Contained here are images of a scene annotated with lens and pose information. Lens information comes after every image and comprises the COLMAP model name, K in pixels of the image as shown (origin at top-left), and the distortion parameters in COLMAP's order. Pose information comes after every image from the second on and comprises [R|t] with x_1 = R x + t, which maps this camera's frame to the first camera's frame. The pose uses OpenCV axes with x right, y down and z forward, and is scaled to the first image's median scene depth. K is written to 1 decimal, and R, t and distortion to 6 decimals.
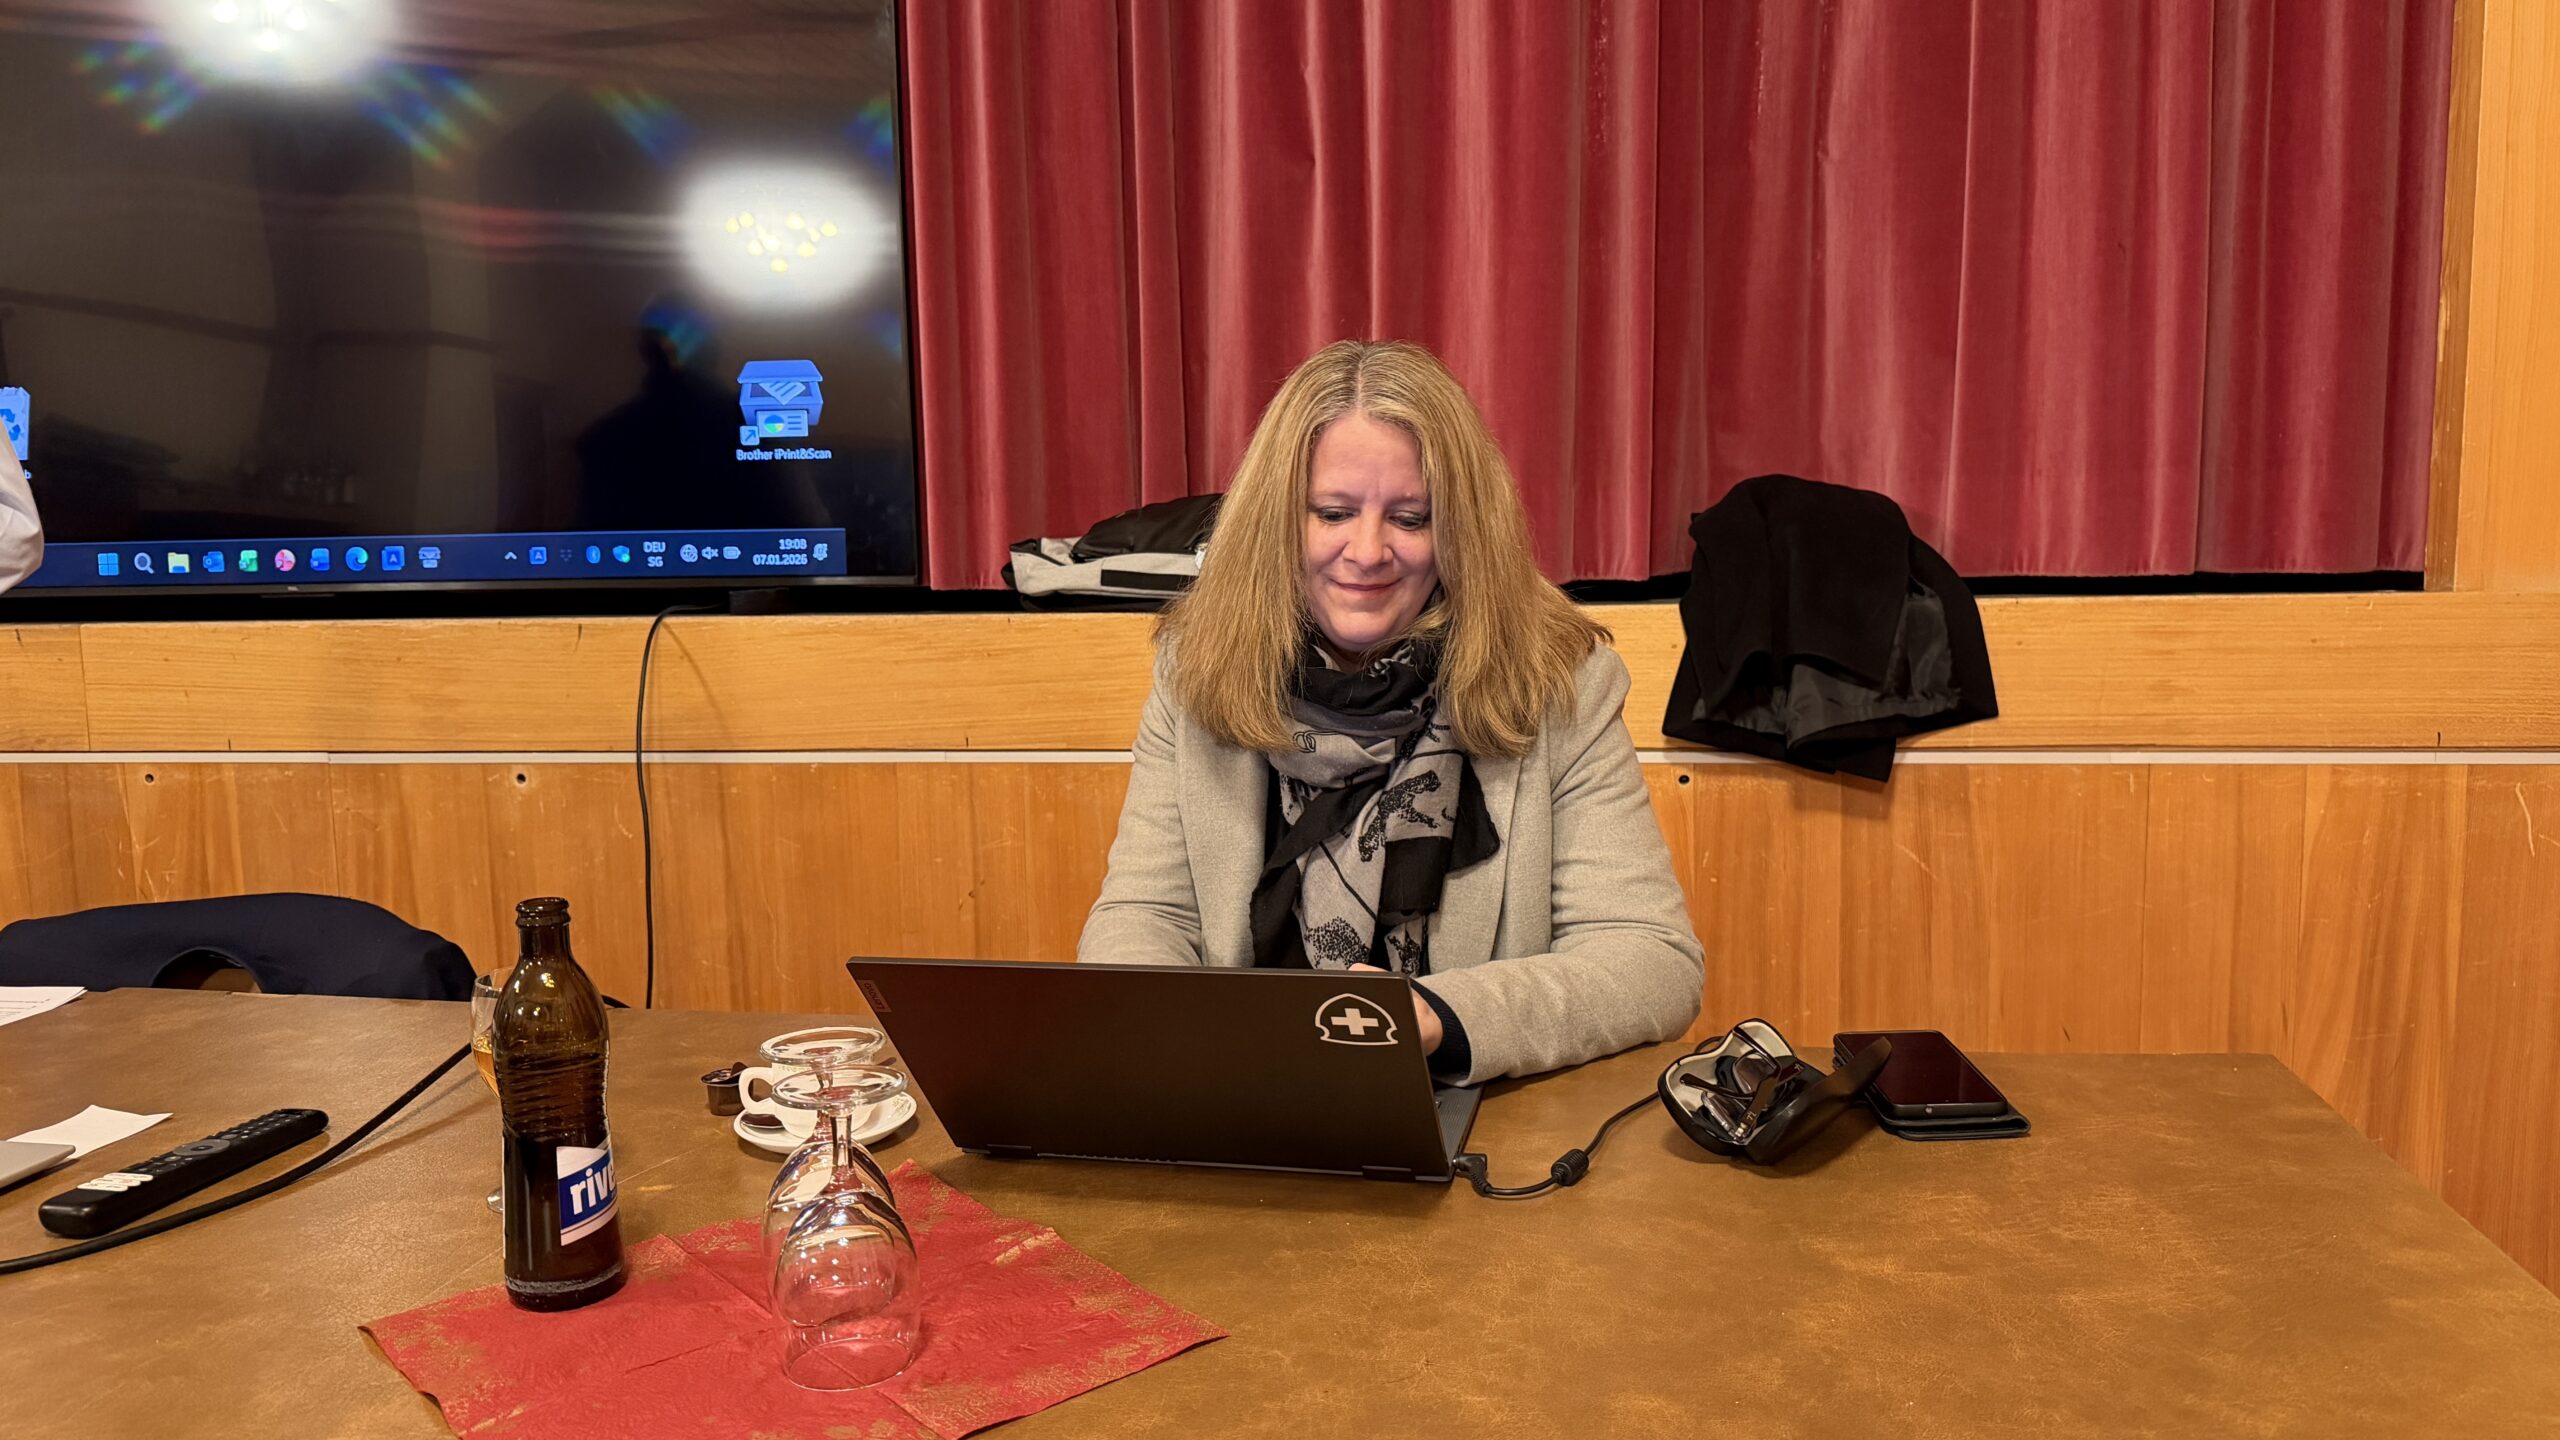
lens RADIAL K [[1716.8, 0, 1277.9], [0, 1716.8, 714.4], [0, 0, 1]] dist [0.027872, -0.004745]
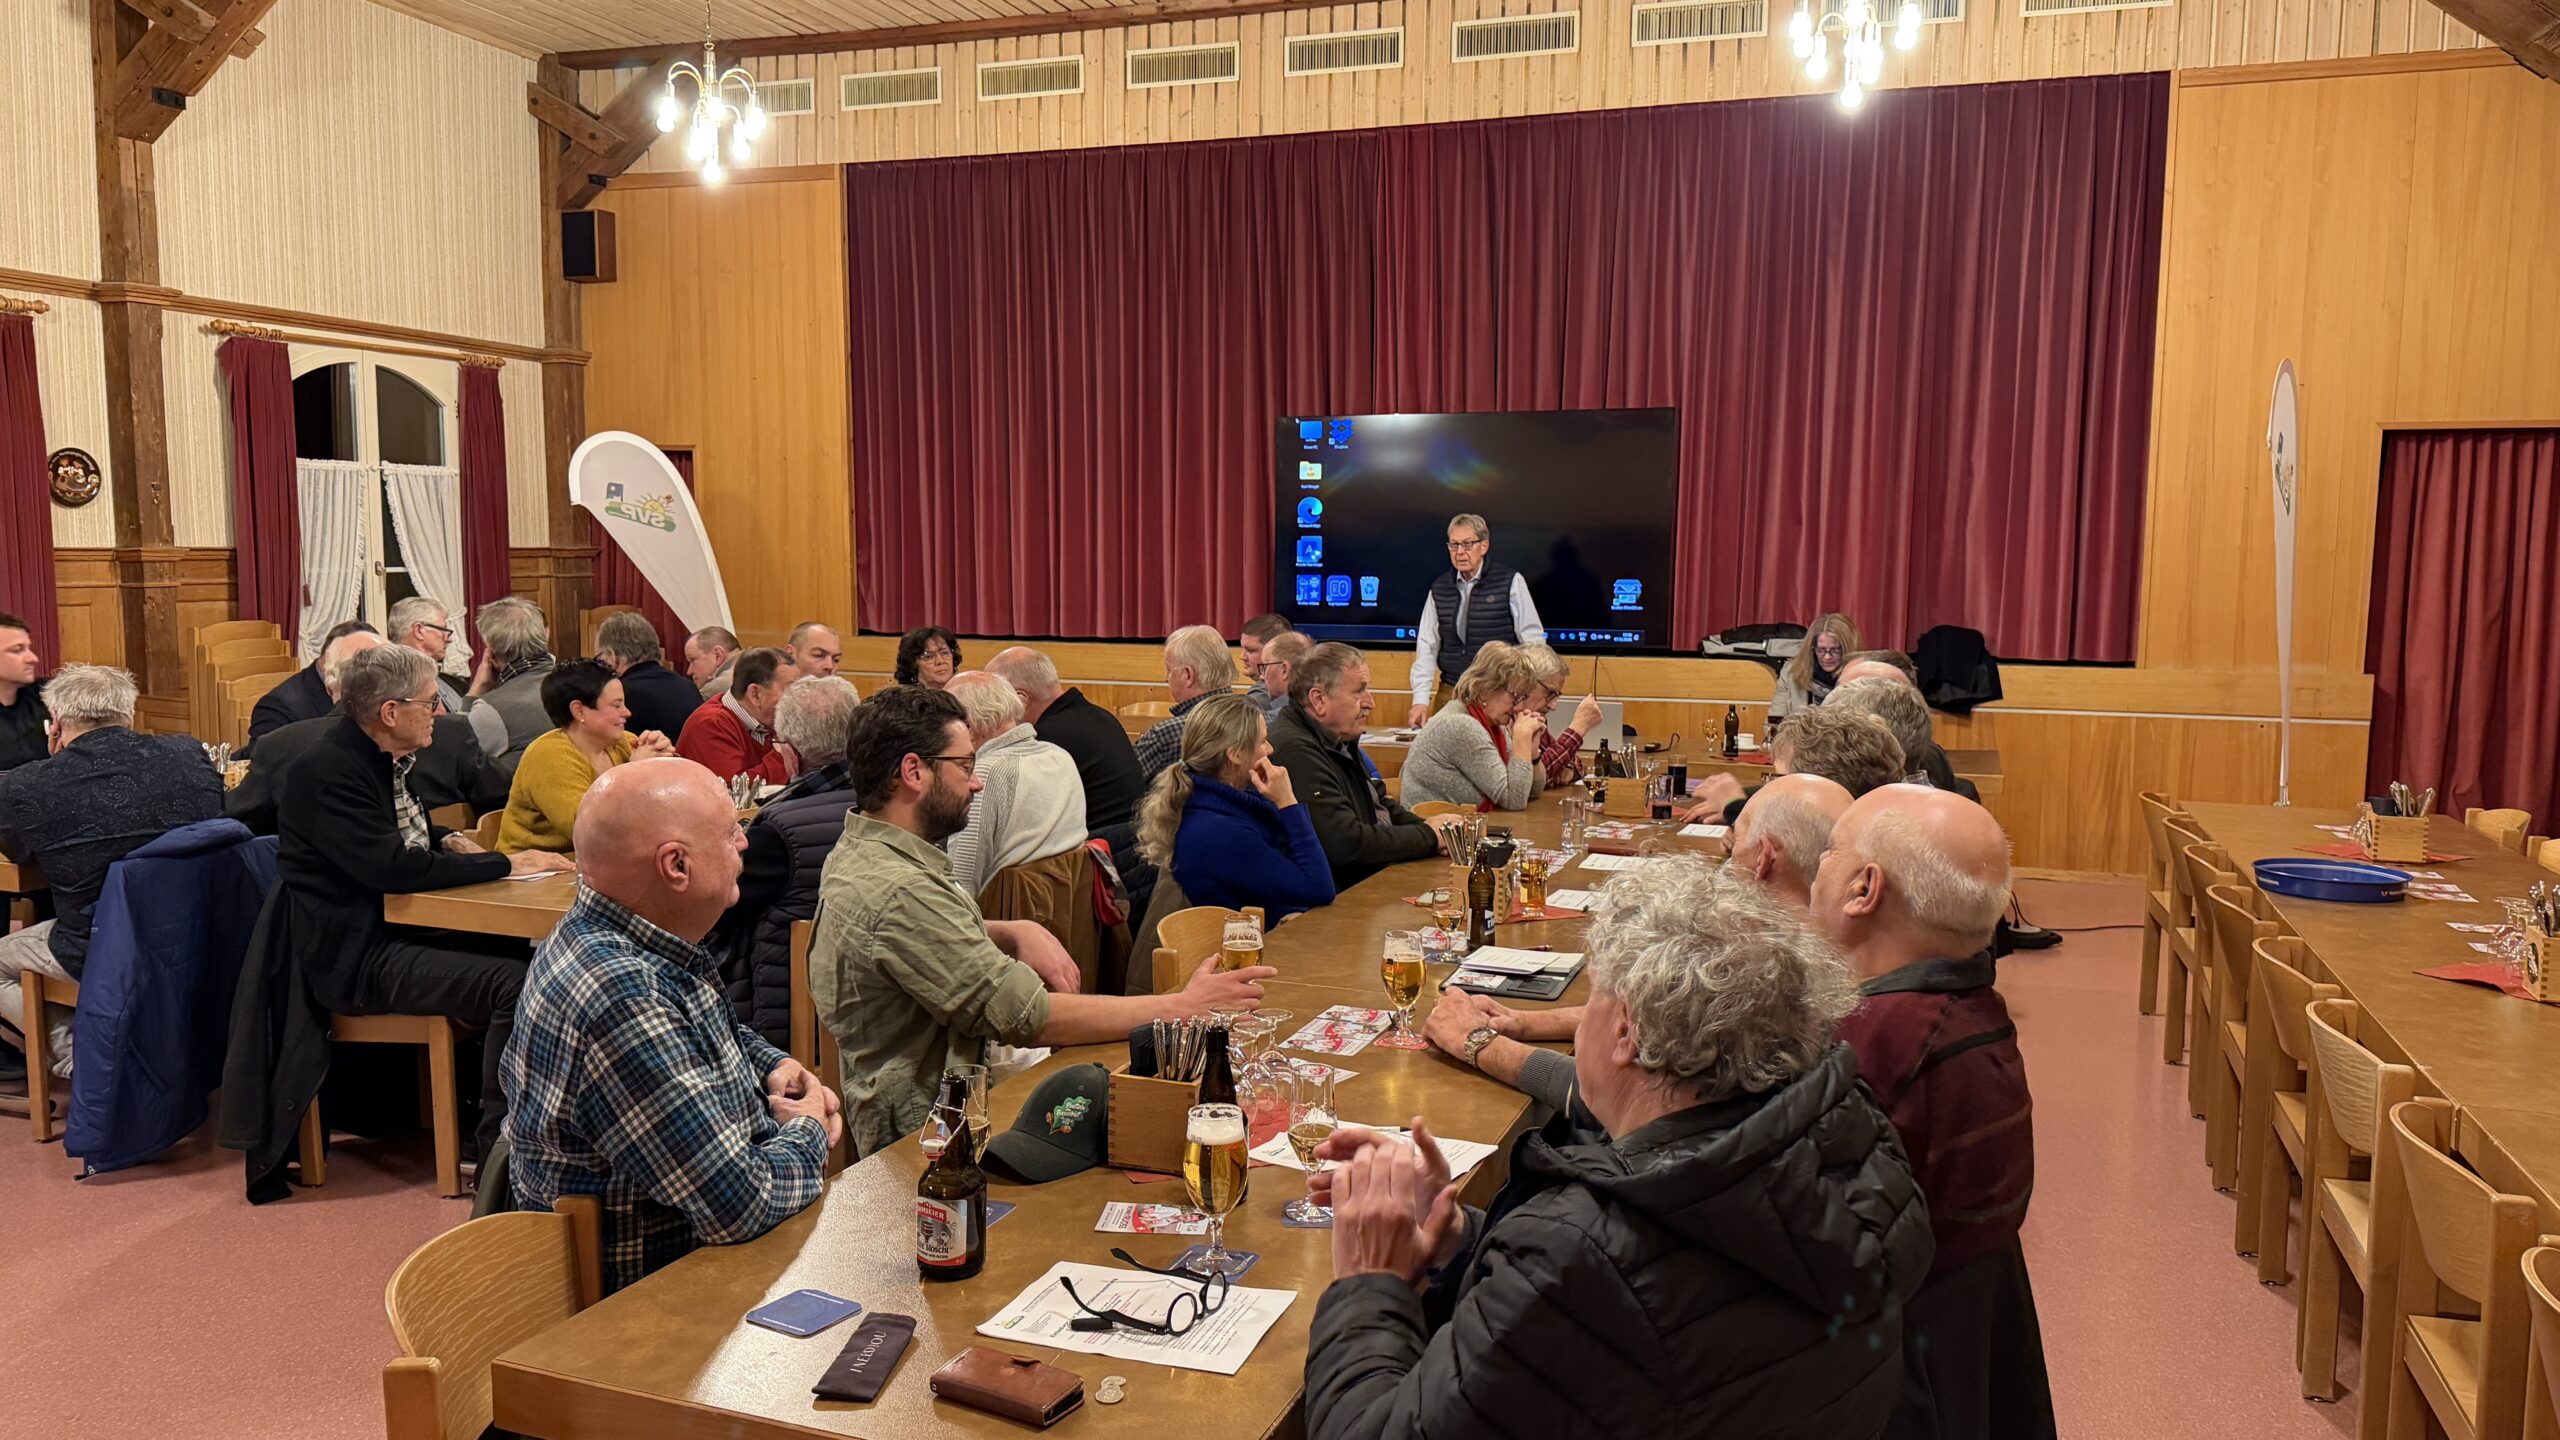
lens RADIAL K [[1716.8, 0, 1294.1], [0, 1716.8, 716.6], [0, 0, 1]] dist [0.027872, -0.004745]
pose [[0.982154, 0.040031, -0.183771, -0.304547], [-0.039822, 0.999195, 0.004833, 0.065847], [0.183816, 0.002572, 0.982957, -2.322684]]
